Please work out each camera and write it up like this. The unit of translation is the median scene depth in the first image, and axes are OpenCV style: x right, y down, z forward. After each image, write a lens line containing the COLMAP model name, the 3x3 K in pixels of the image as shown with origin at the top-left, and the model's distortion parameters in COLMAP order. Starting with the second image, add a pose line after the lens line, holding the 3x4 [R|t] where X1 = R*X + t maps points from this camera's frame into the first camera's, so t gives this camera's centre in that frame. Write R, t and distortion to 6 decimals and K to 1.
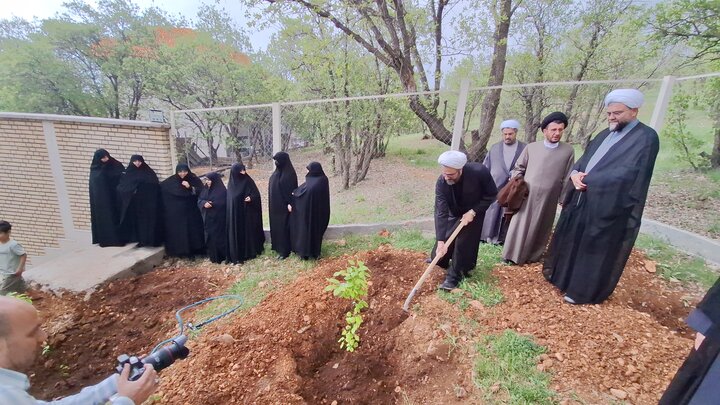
lens RADIAL K [[283.5, 0, 365.2], [0, 283.5, 208.6], [0, 0, 1]] dist [0.001884, -0.010939]
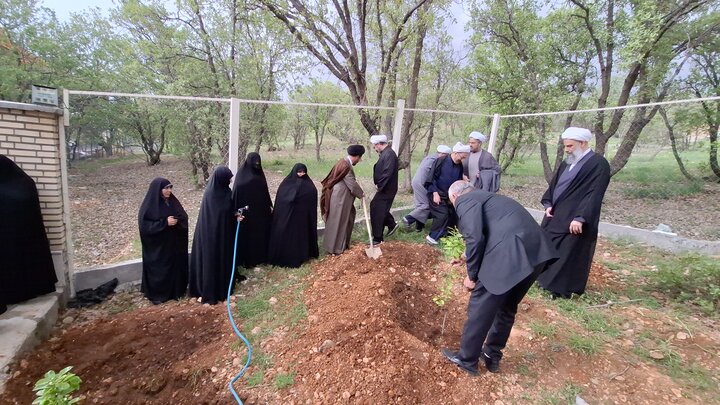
lens RADIAL K [[283.5, 0, 365.2], [0, 283.5, 208.6], [0, 0, 1]] dist [0.001884, -0.010939]
pose [[0.827288, -0.078058, 0.556329, -0.492984], [0.103081, 0.994578, -0.013739, 0.020522], [-0.552240, 0.068713, 0.830848, 0.068362]]
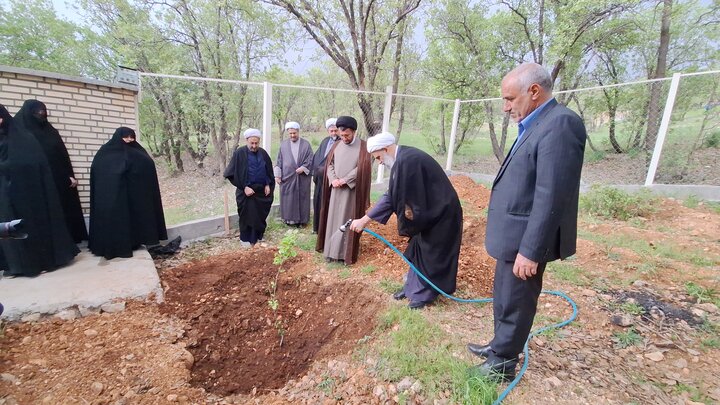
lens RADIAL K [[283.5, 0, 365.2], [0, 283.5, 208.6], [0, 0, 1]] dist [0.001884, -0.010939]
pose [[0.713849, -0.144279, 0.685276, -0.840297], [0.157359, 0.986570, 0.043794, 0.098810], [-0.682392, 0.076572, 0.726965, 0.024691]]
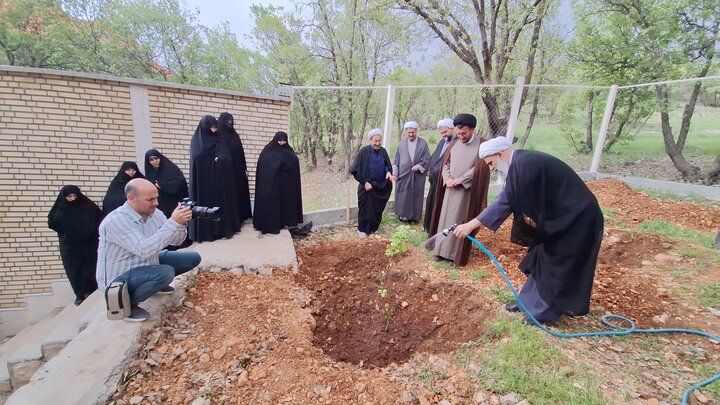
lens RADIAL K [[283.5, 0, 365.2], [0, 283.5, 208.6], [0, 0, 1]] dist [0.001884, -0.010939]
pose [[0.928989, -0.085060, 0.360200, -0.852360], [0.090693, 0.995878, 0.001267, 0.099765], [-0.358823, 0.031490, 0.932874, 0.009098]]
